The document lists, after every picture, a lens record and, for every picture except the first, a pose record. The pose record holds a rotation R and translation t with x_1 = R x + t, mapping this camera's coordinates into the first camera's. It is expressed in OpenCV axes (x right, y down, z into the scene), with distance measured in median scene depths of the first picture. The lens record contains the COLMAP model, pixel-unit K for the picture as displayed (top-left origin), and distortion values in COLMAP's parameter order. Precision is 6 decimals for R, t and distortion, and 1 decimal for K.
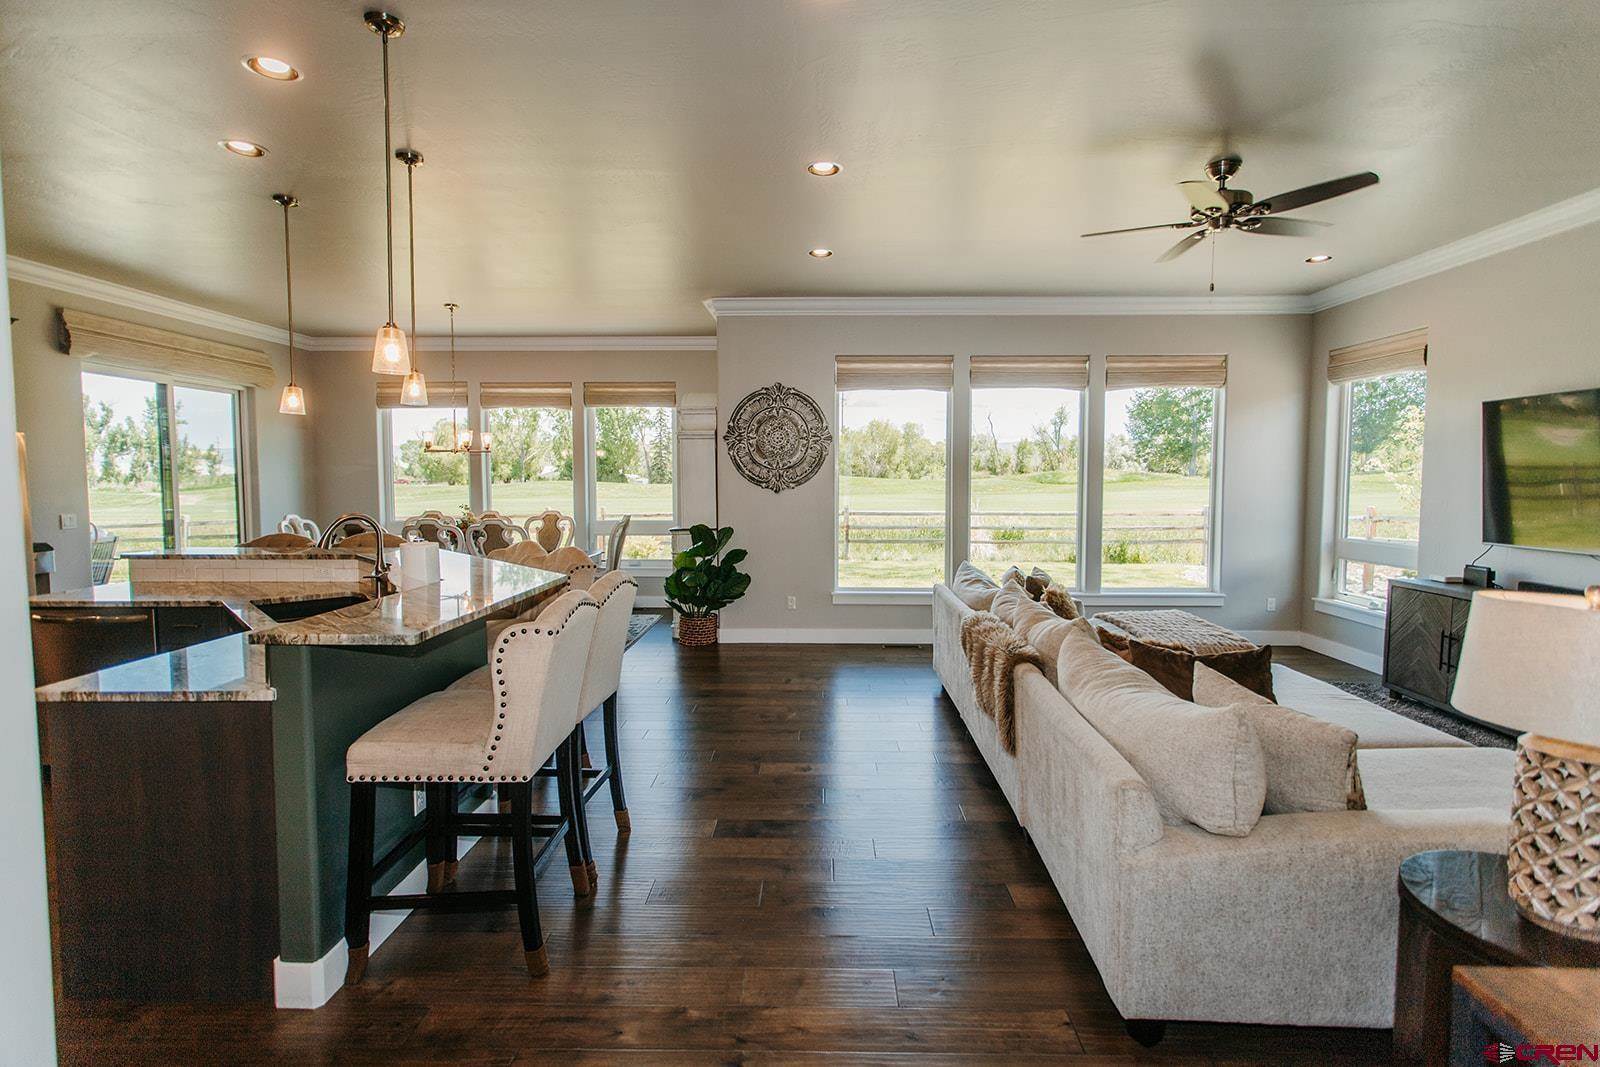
lens RADIAL K [[752.5, 0, 809.2], [0, 752.5, 520.3], [0, 0, 1]] dist [0.004702, 0.002598]
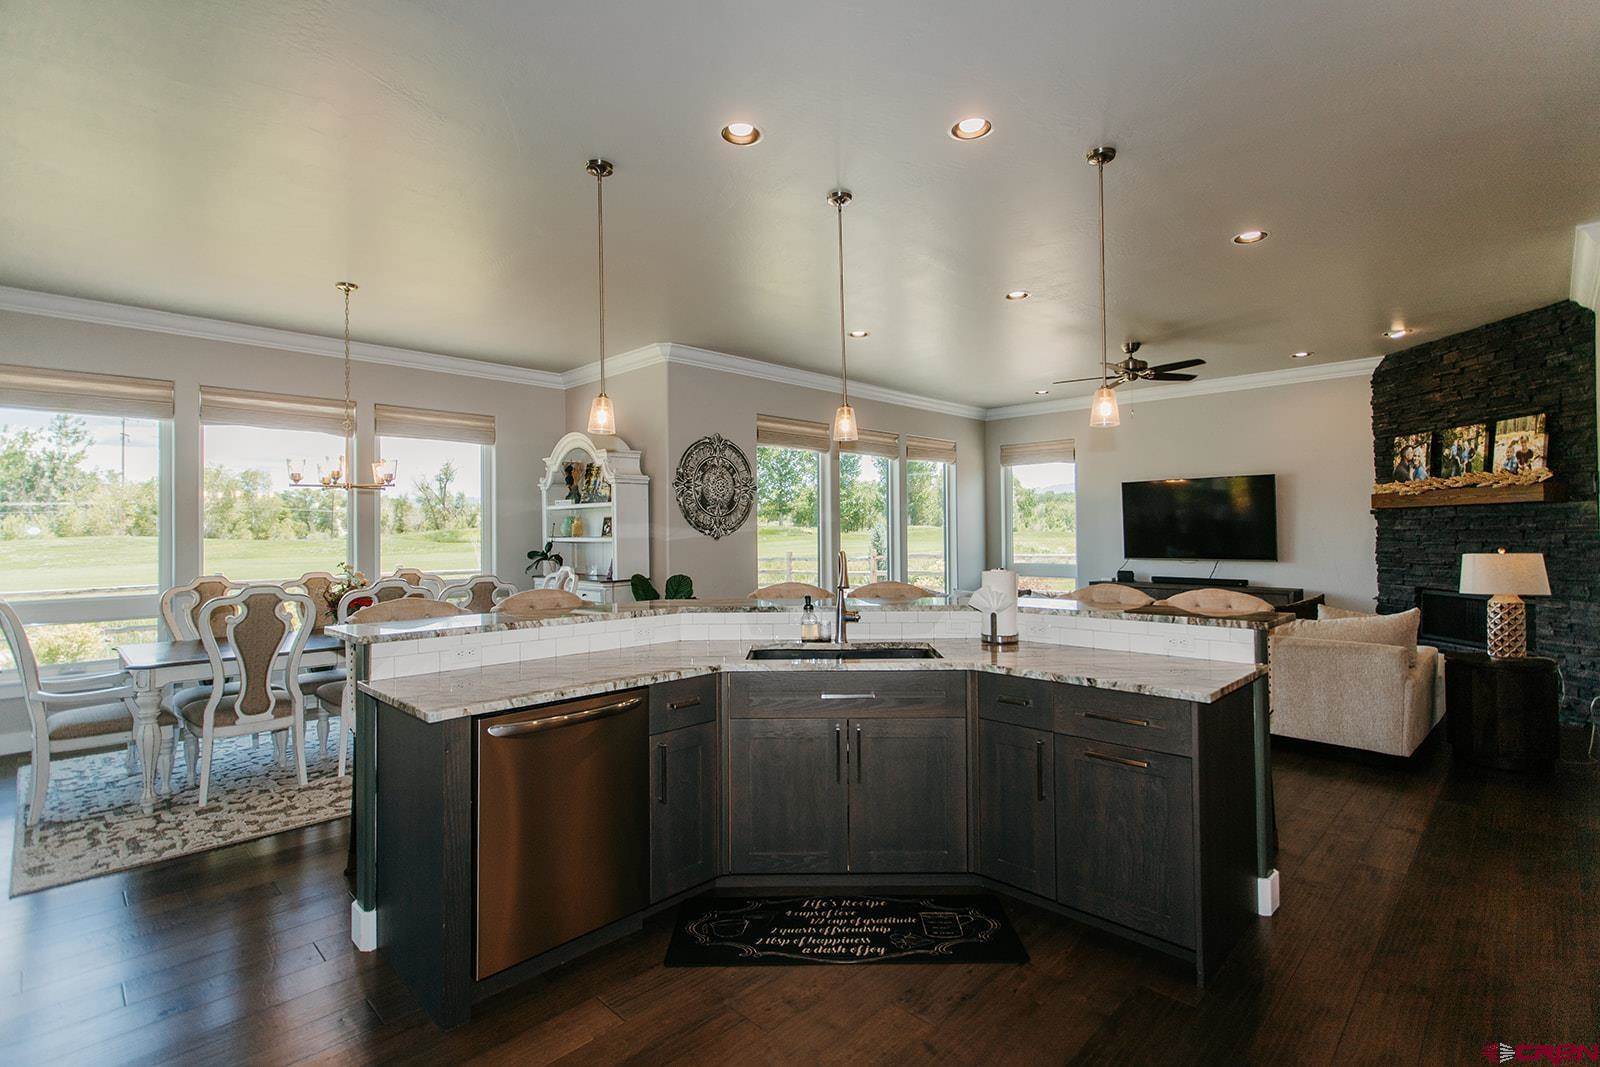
lens RADIAL K [[752.5, 0, 808.9], [0, 752.5, 522.8], [0, 0, 1]] dist [0.004702, 0.002598]
pose [[0.691830, 0.003269, 0.722053, -0.656655], [0.050681, 0.997304, -0.053074, 0.001225], [-0.720280, 0.073313, 0.689799, 0.190317]]
